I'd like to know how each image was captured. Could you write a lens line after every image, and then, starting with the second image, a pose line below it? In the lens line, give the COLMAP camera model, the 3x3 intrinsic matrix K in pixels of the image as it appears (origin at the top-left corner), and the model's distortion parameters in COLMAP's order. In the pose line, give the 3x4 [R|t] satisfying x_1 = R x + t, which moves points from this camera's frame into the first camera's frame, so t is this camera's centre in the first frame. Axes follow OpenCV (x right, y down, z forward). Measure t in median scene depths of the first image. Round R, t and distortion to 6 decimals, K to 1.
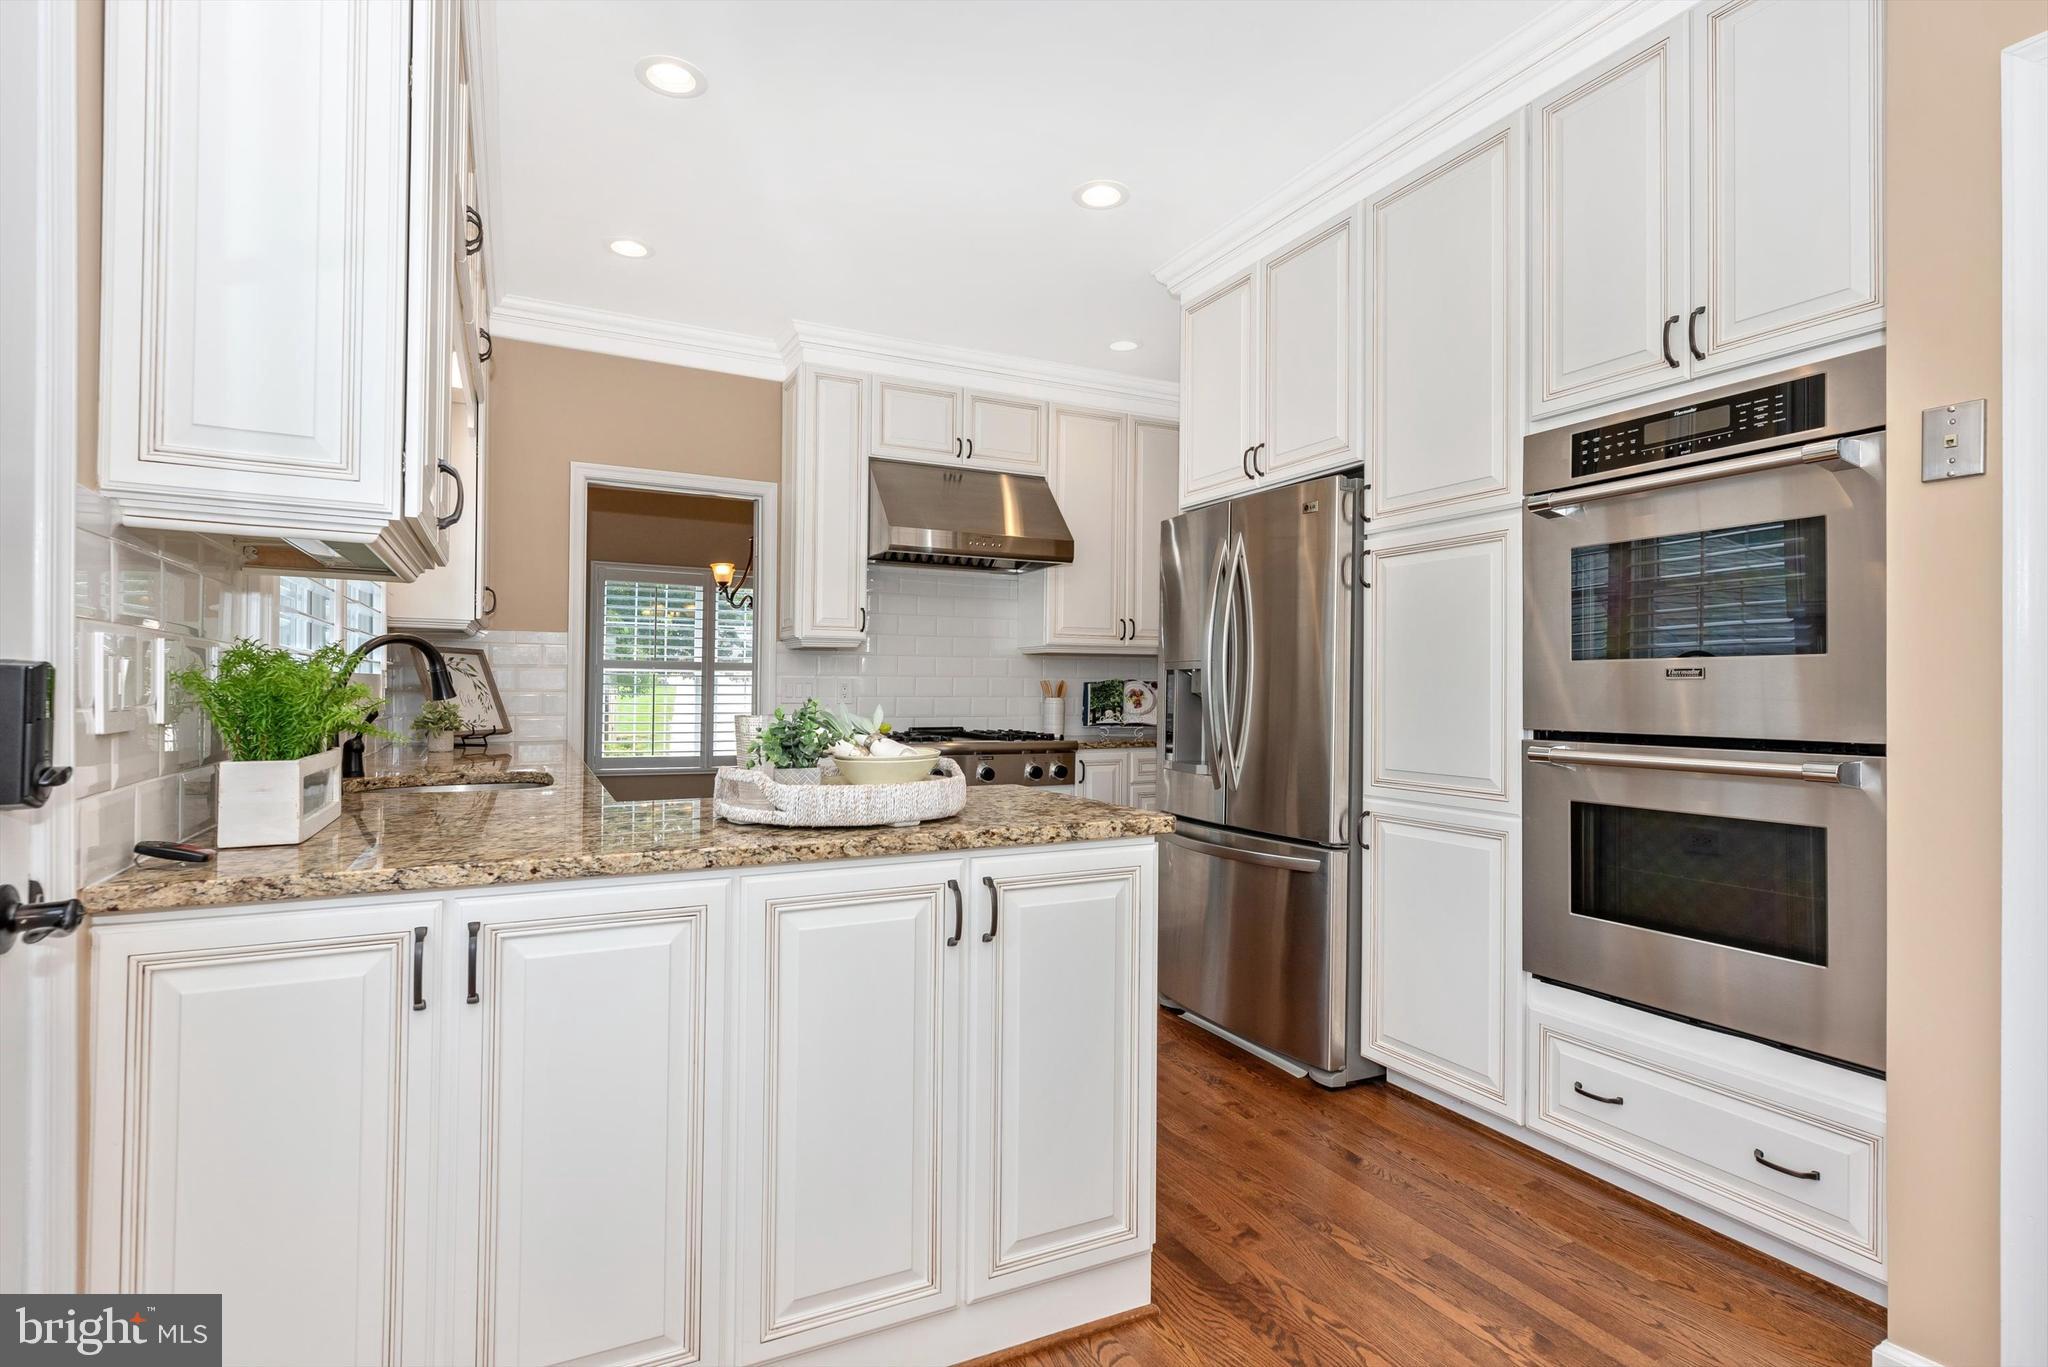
lens RADIAL K [[823.7, 0, 1021.0], [0, 823.7, 688.7], [0, 0, 1]] dist [-0.002849, -0.000867]
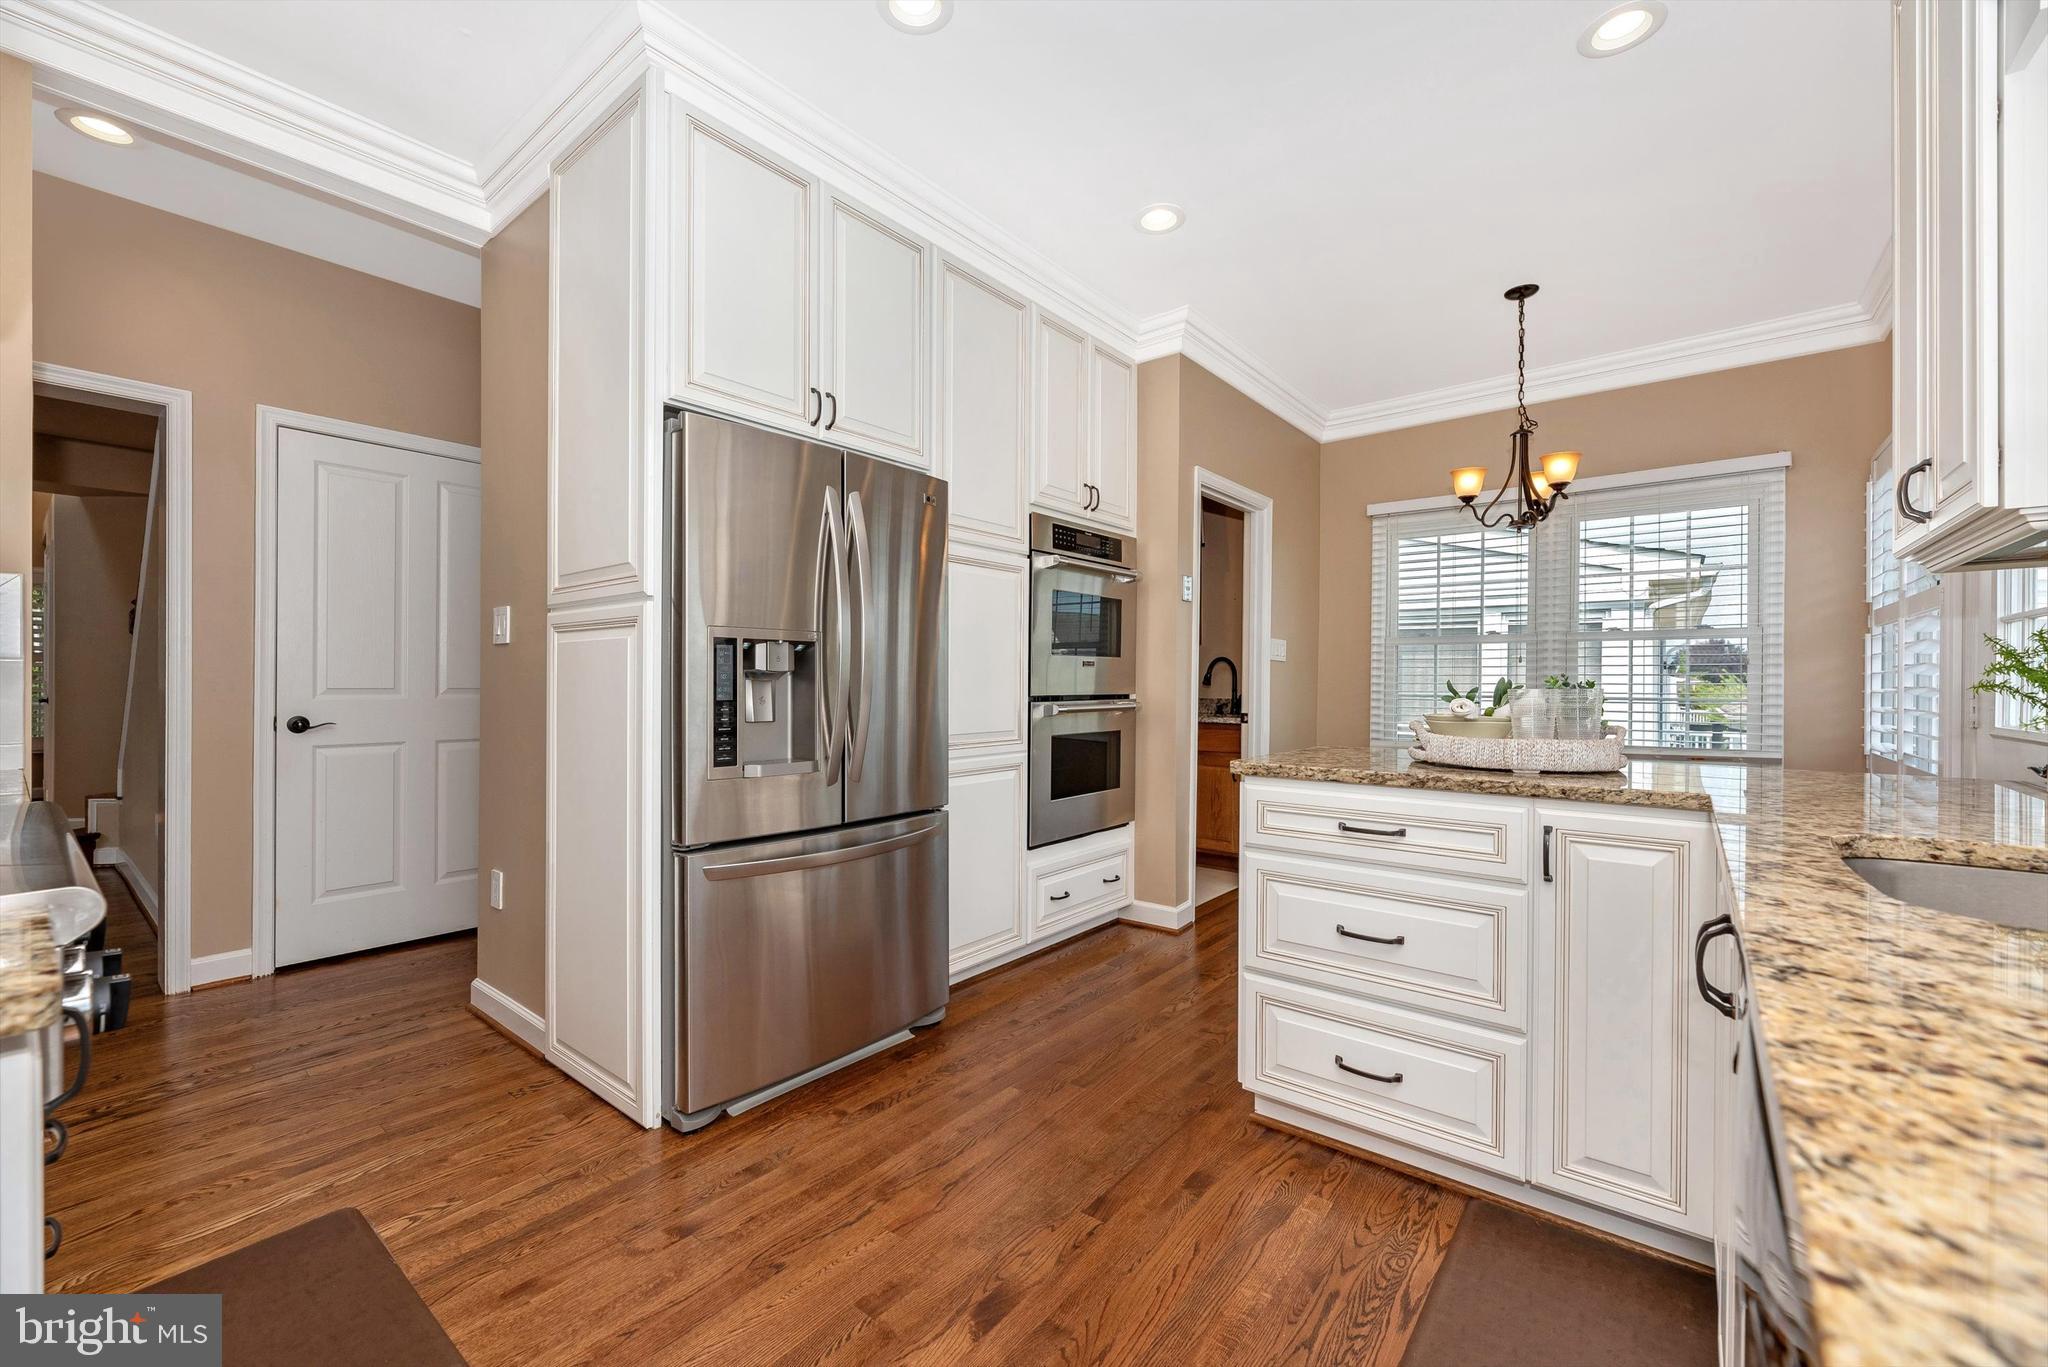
lens RADIAL K [[823.7, 0, 1020.8], [0, 823.7, 680.7], [0, 0, 1]] dist [-0.002849, -0.000867]
pose [[-0.342742, -0.011863, 0.939355, -0.950165], [-0.014394, 0.999869, 0.007376, 0.008182], [-0.939319, -0.010993, -0.342868, 1.688337]]
